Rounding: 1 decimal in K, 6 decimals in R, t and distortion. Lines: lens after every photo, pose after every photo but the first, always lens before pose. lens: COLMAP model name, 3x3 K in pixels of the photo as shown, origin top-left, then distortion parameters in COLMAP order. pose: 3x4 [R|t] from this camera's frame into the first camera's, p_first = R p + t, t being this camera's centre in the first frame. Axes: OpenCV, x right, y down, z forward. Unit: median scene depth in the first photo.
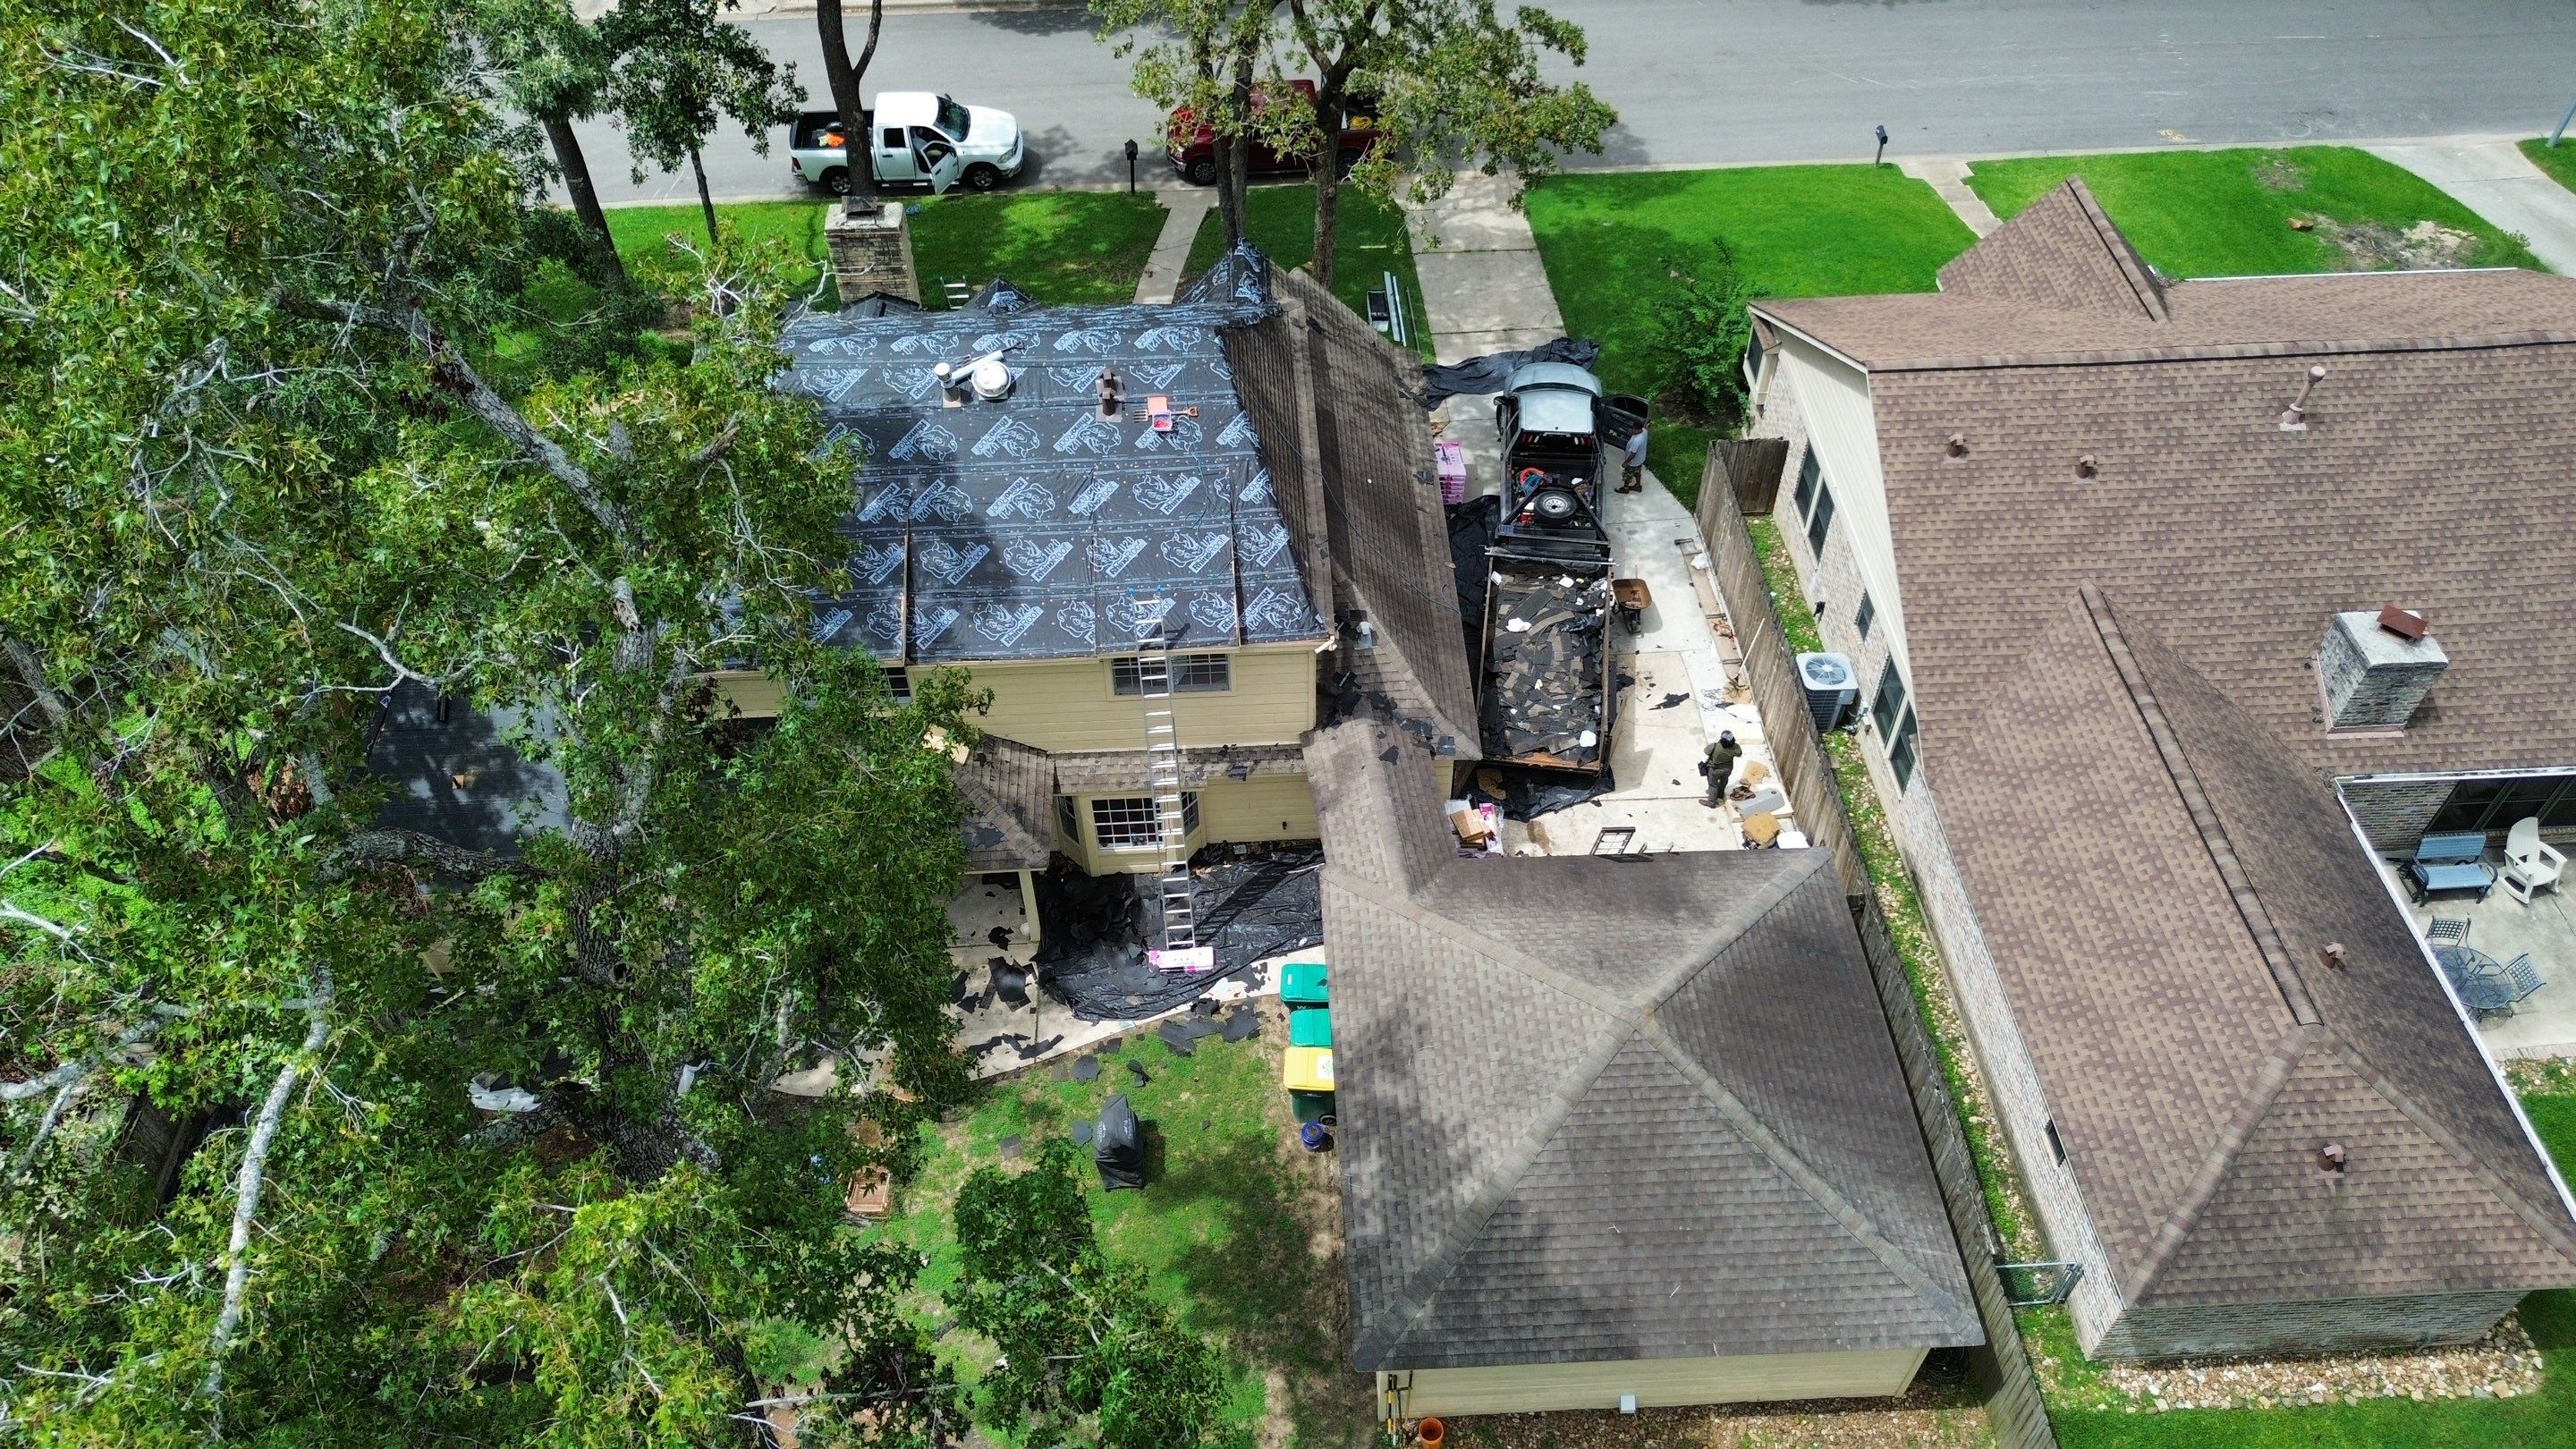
lens RADIAL K [[1826.3, 0, 1290.1], [0, 1826.3, 735.6], [0, 0, 1]] dist [0.068127, -0.060294]
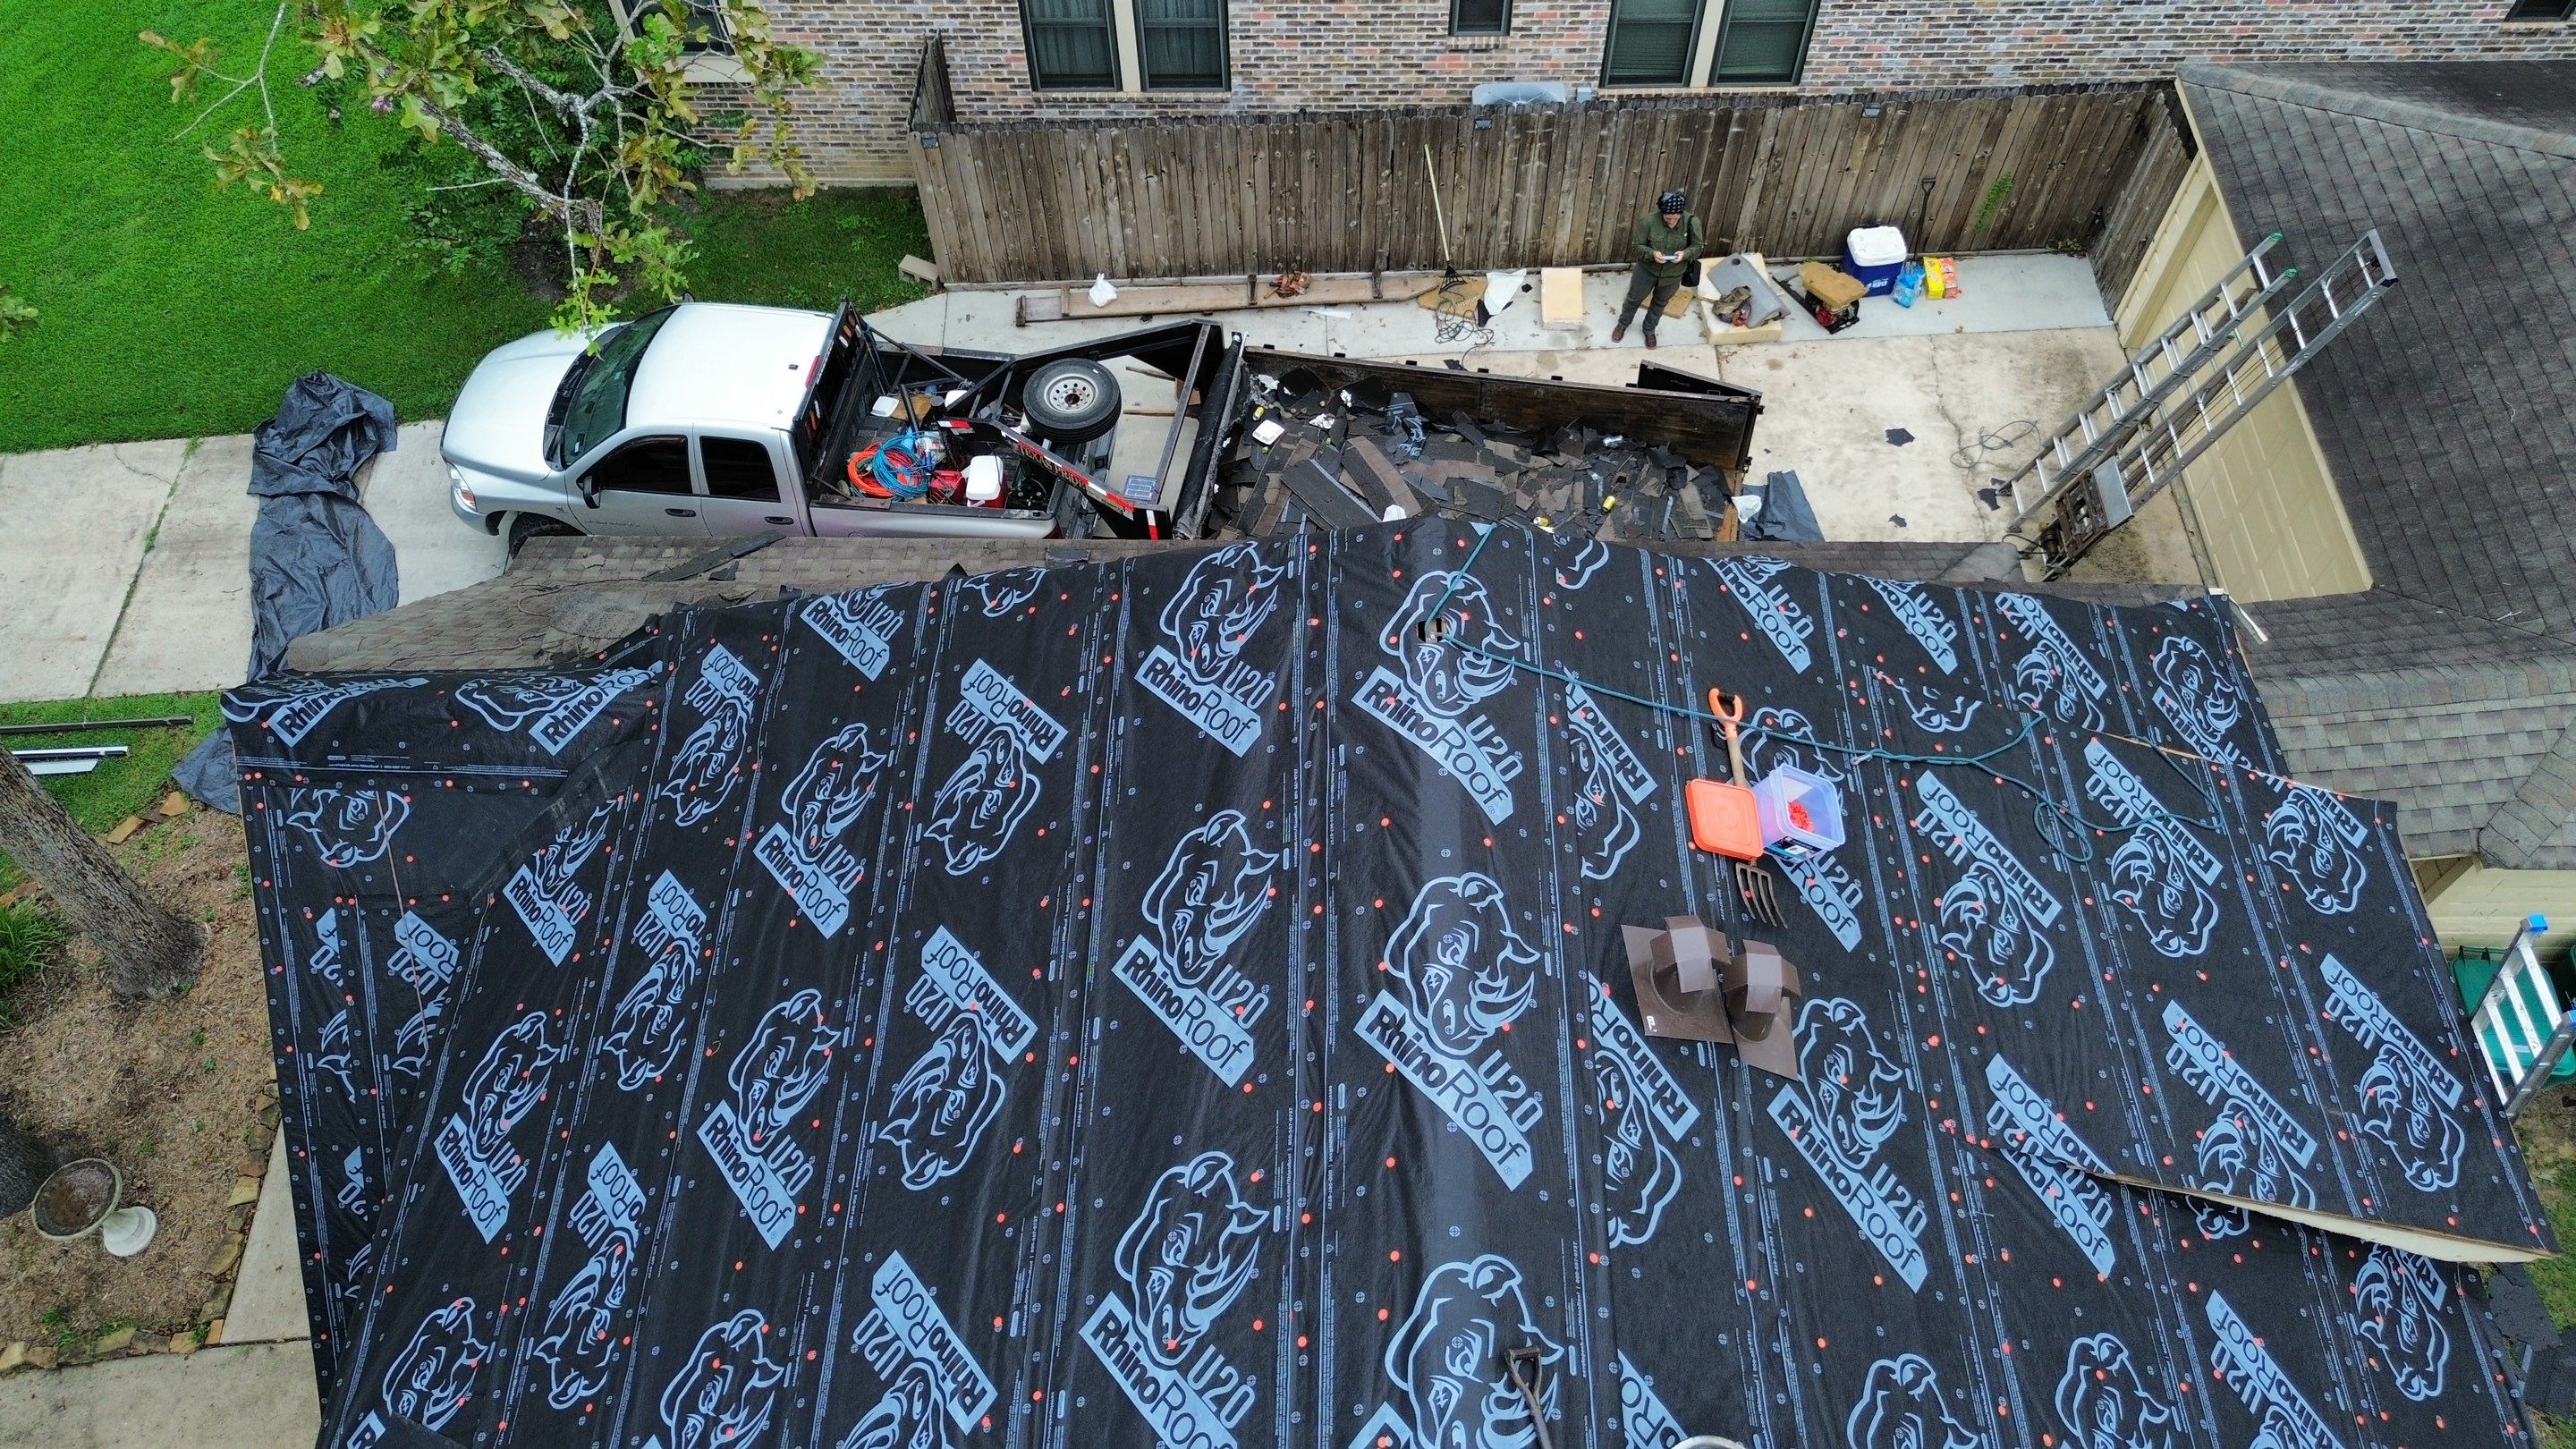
lens RADIAL K [[1826.3, 0, 1297.0], [0, 1826.3, 707.6], [0, 0, 1]] dist [0.068127, -0.060294]
pose [[0.055191, -0.827116, 0.559315, -0.189595], [0.746384, 0.406260, 0.527127, -0.339656], [-0.663223, 0.388372, 0.639768, 0.843457]]
